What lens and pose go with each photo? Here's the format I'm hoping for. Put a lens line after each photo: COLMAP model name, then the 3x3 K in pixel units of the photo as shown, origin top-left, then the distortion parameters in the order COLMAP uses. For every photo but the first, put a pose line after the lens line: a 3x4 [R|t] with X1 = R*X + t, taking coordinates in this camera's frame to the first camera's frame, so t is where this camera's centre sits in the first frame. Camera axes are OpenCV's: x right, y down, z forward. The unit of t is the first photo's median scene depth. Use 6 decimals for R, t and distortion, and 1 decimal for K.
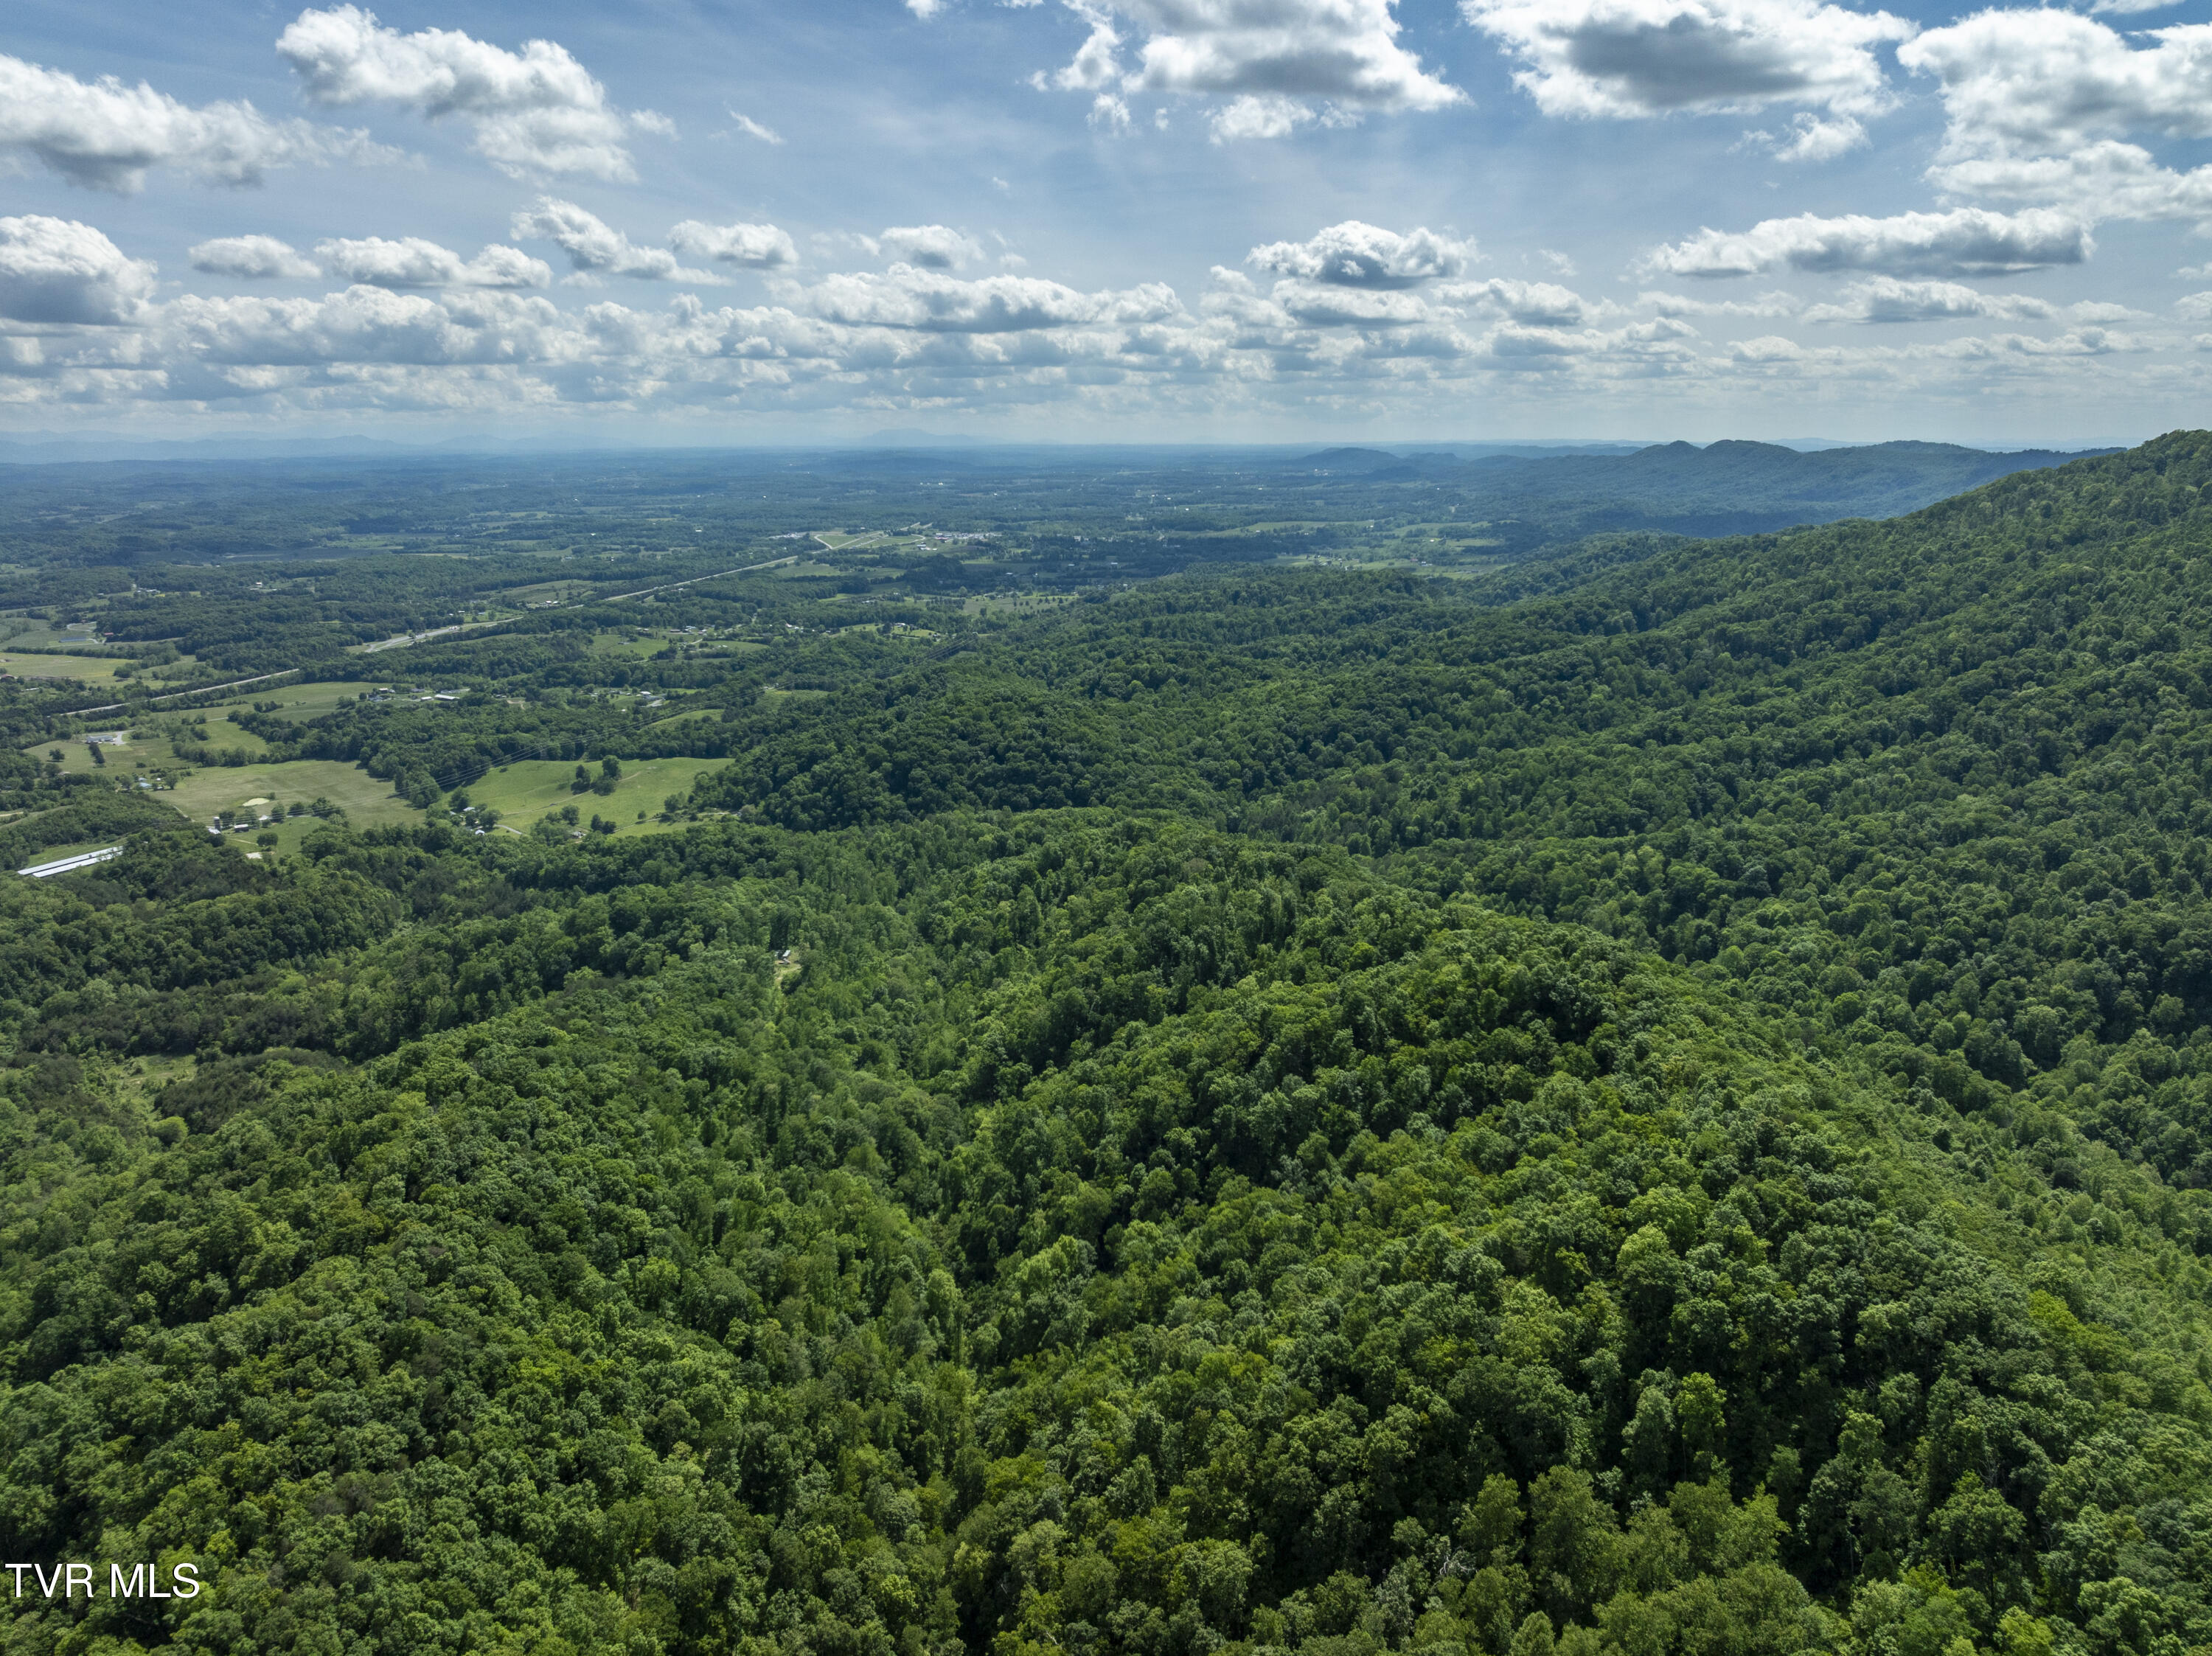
lens RADIAL K [[1551.5, 0, 1113.7], [0, 1551.5, 847.0], [0, 0, 1]] dist [-0.041899, 0.008288]
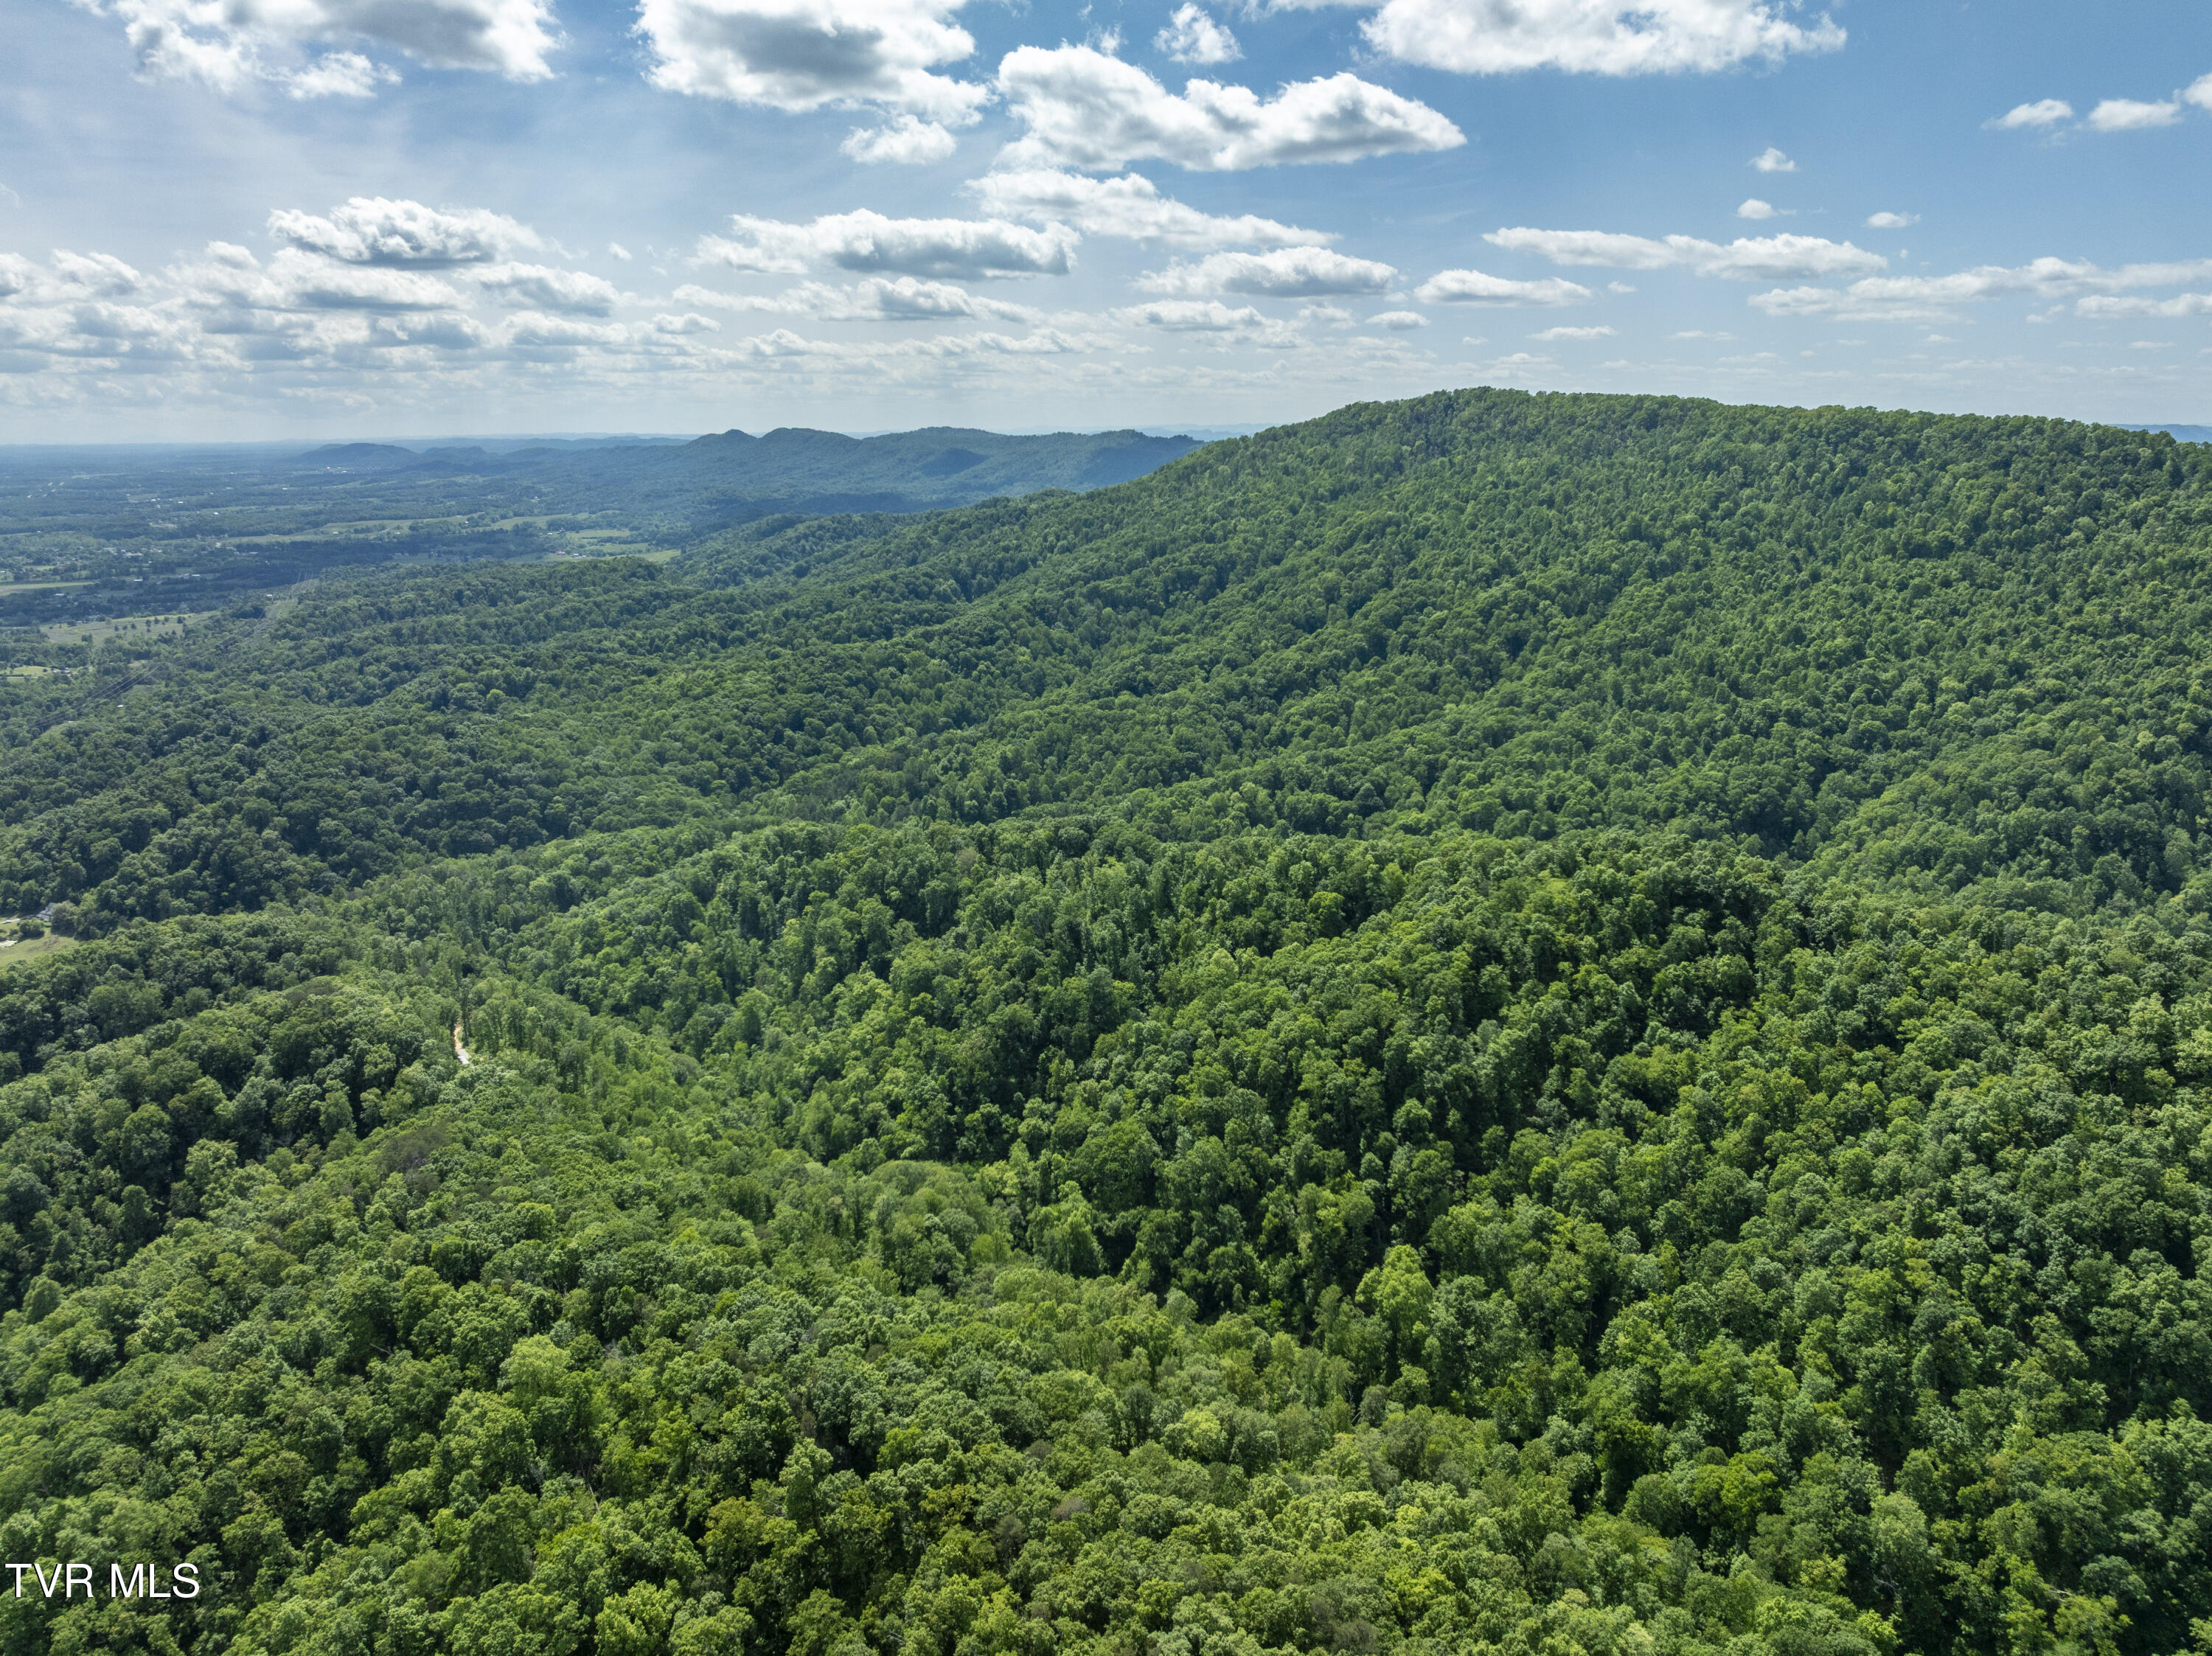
lens RADIAL K [[1551.5, 0, 1115.6], [0, 1551.5, 822.7], [0, 0, 1]] dist [-0.041899, 0.008288]
pose [[0.816803, -0.140415, 0.559569, -0.366570], [0.146682, 0.988600, 0.033962, -0.025314], [-0.557959, 0.054339, 0.828088, 0.201089]]
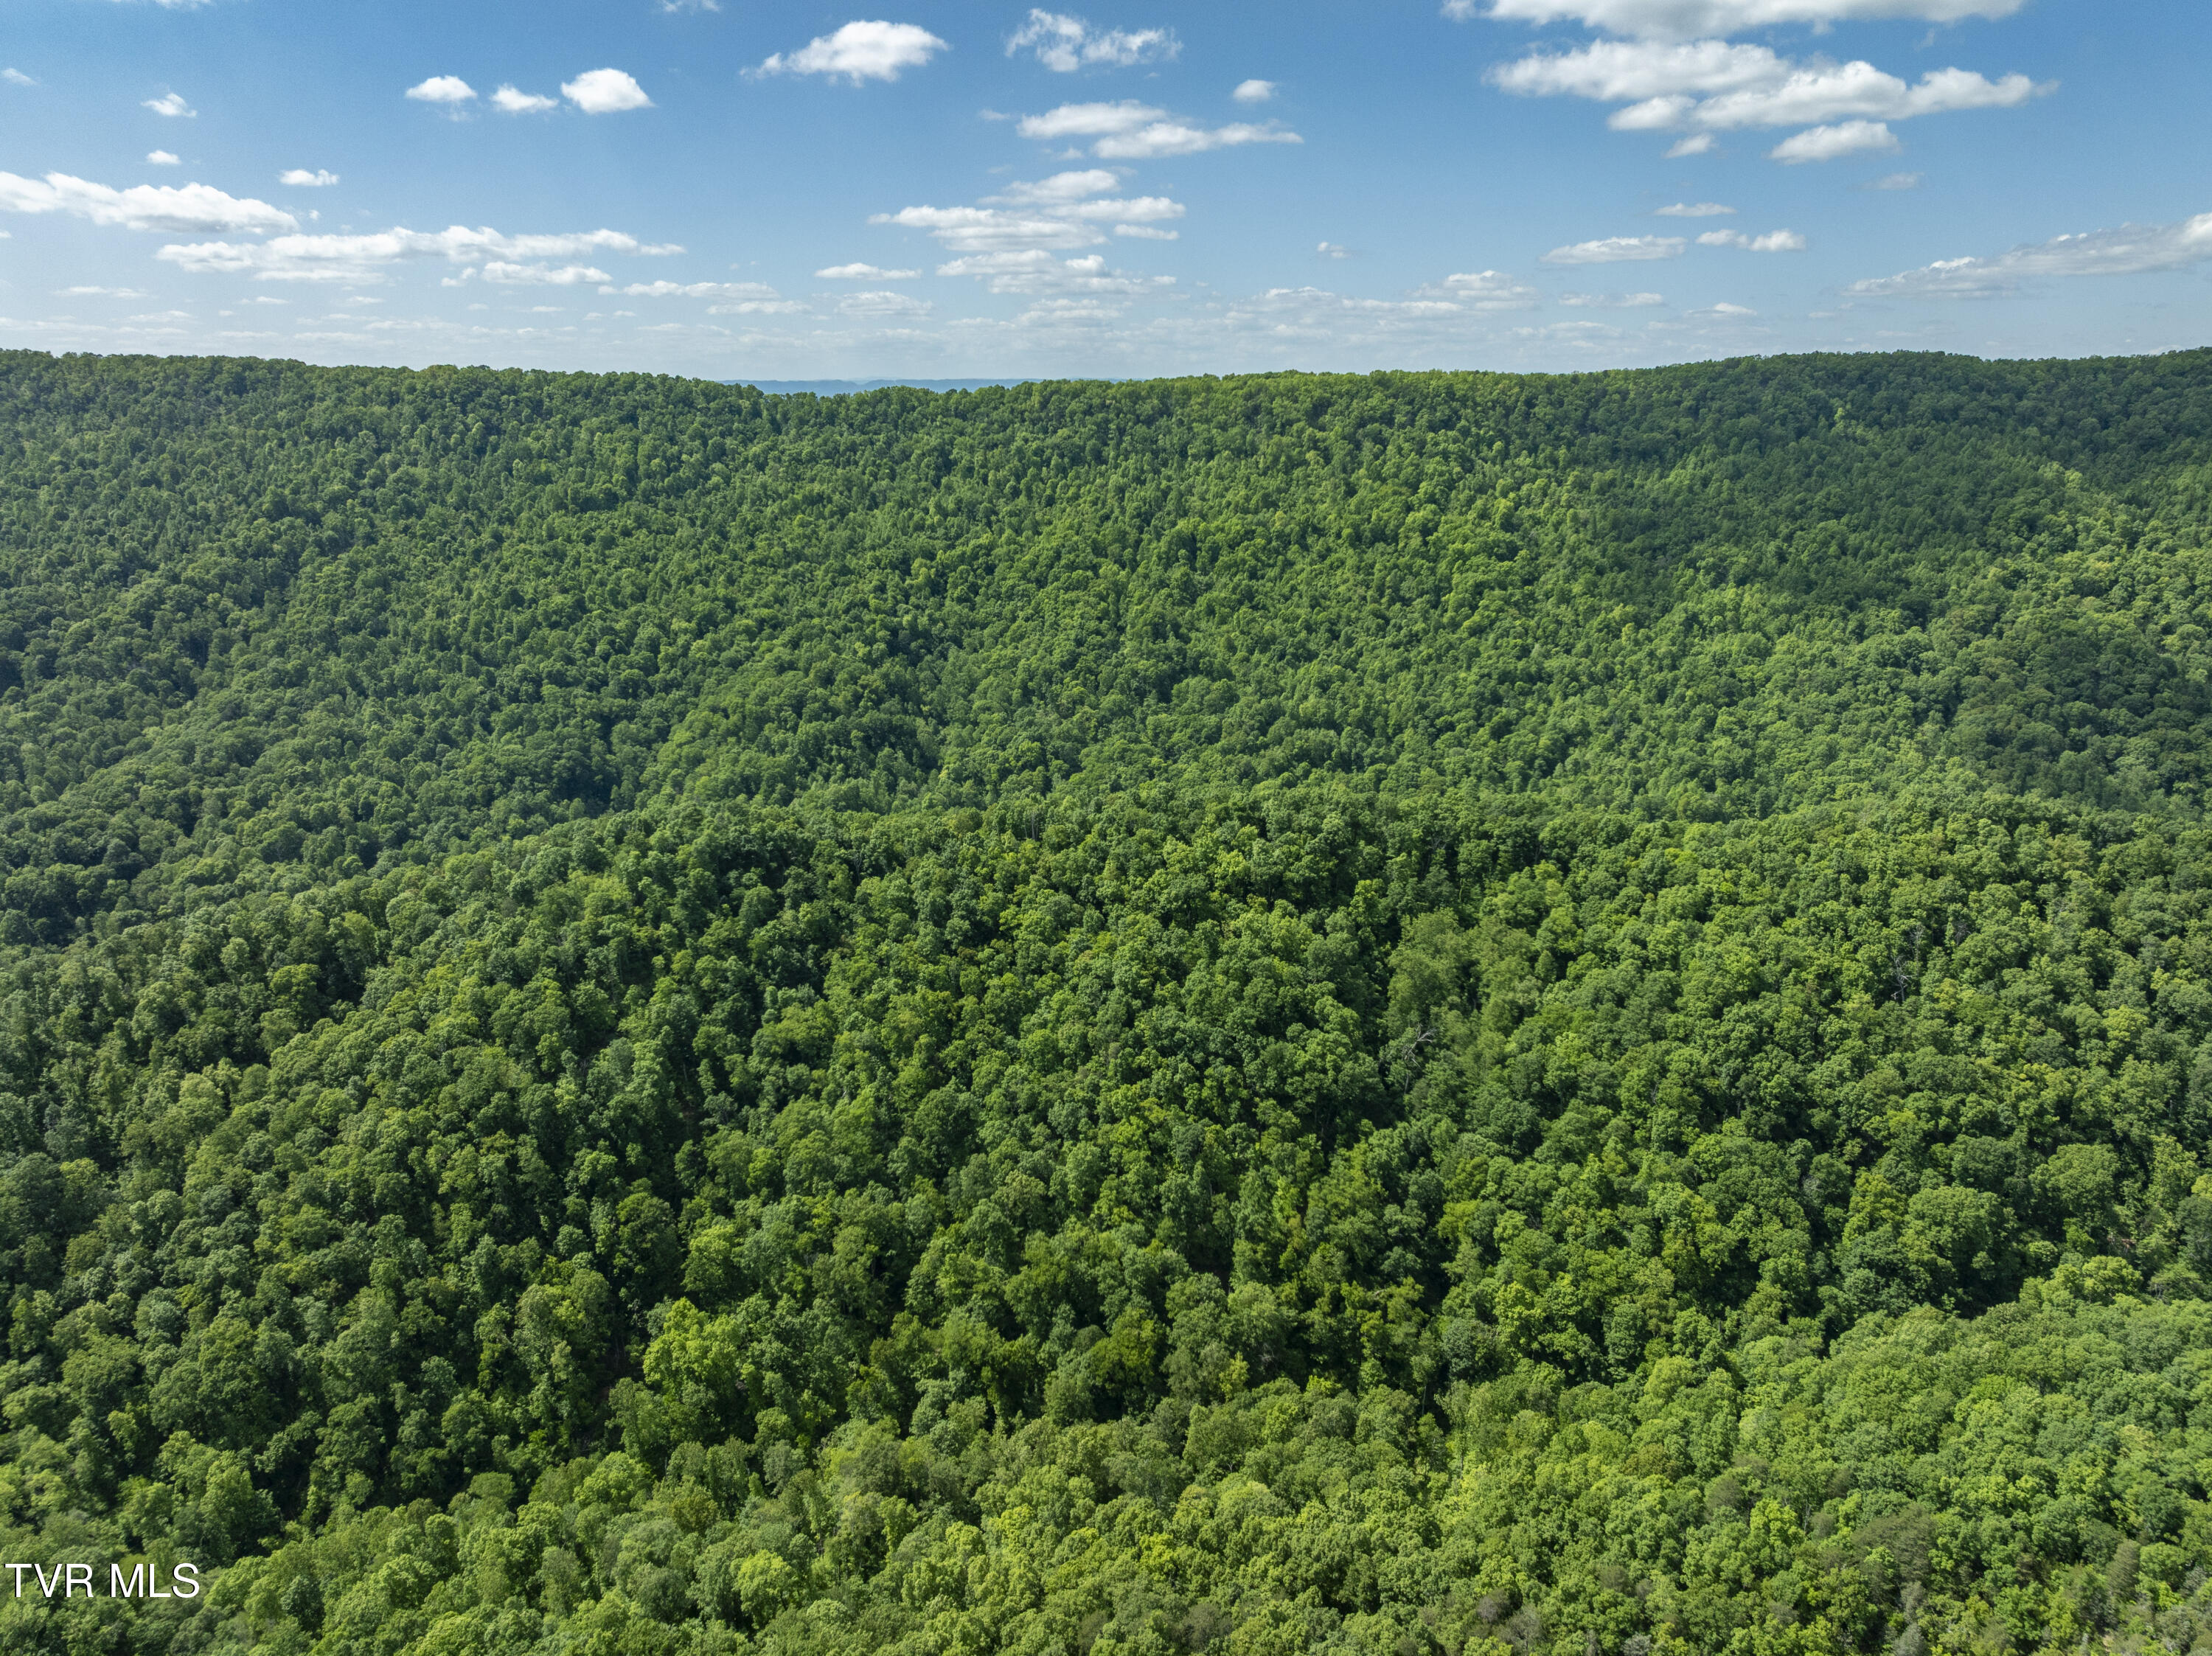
lens RADIAL K [[1551.5, 0, 1109.1], [0, 1551.5, 832.5], [0, 0, 1]] dist [-0.041899, 0.008288]
pose [[0.036910, -0.275451, 0.960606, -0.423064], [0.260861, 0.930588, 0.256821, -0.071552], [-0.964670, 0.241105, 0.106203, 0.376031]]
